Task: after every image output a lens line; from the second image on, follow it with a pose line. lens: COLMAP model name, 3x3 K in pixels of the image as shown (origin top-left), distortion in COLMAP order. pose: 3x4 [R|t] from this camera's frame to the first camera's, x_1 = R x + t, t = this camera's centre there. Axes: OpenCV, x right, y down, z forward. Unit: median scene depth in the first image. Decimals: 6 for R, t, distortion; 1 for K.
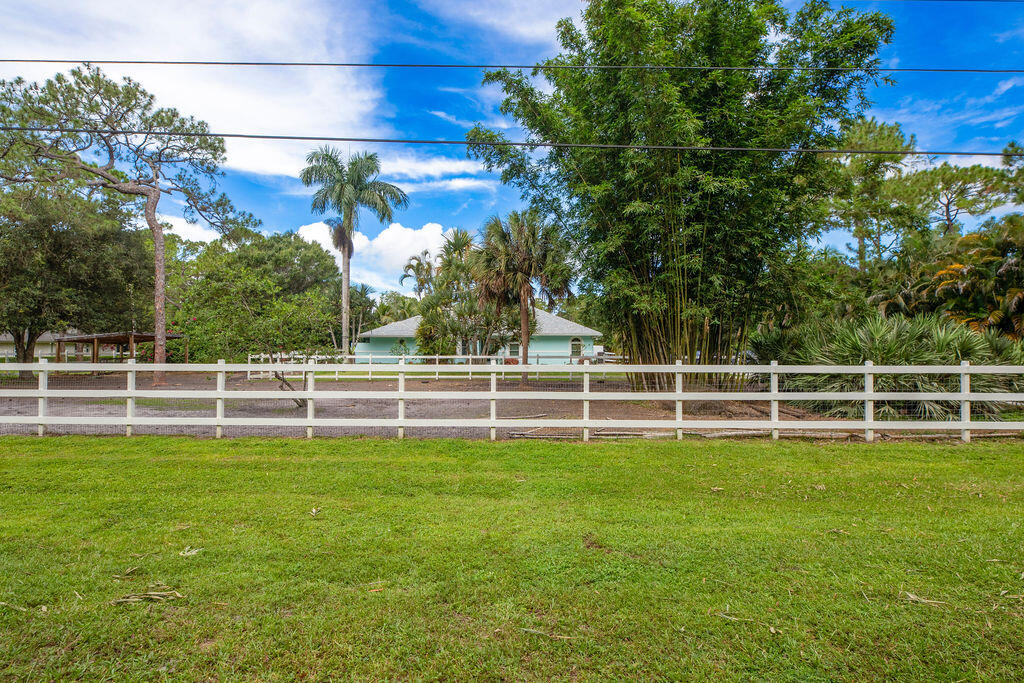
lens RADIAL K [[461.6, 0, 512.0], [0, 461.6, 341.5], [0, 0, 1]] dist [-0.000599, -0.000050]
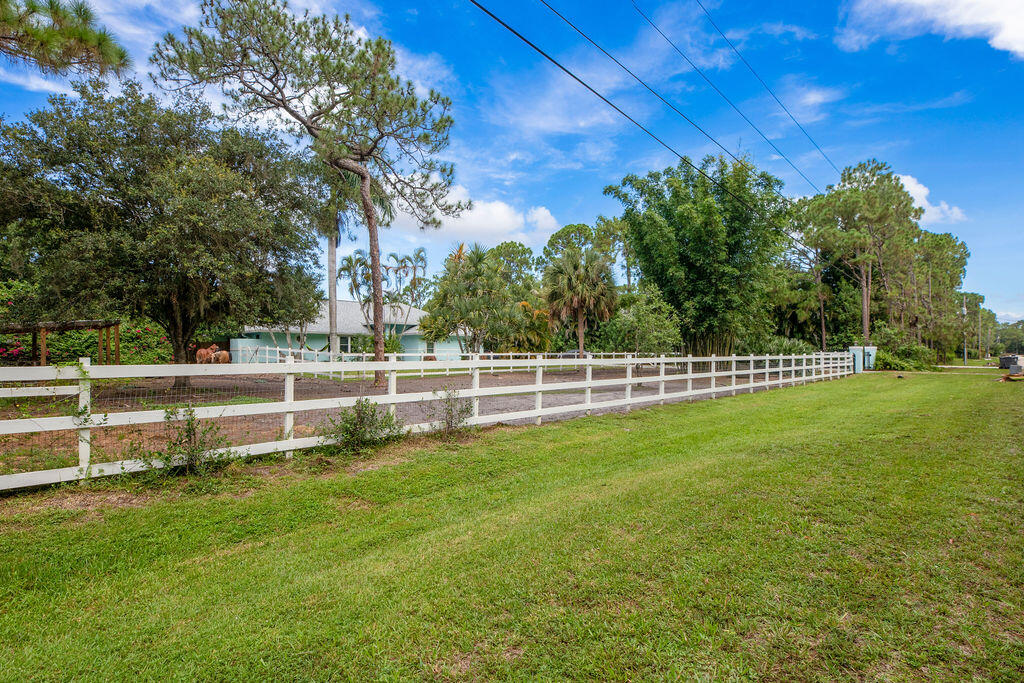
lens RADIAL K [[947.0, 0, 512.0], [0, 947.0, 341.5], [0, 0, 1]] dist [0.000396, 0.000005]
pose [[0.461926, 0.005643, 0.886901, -2.432797], [-0.027257, 0.999598, 0.007836, -0.011166], [-0.886500, -0.027794, 0.461894, 0.011223]]
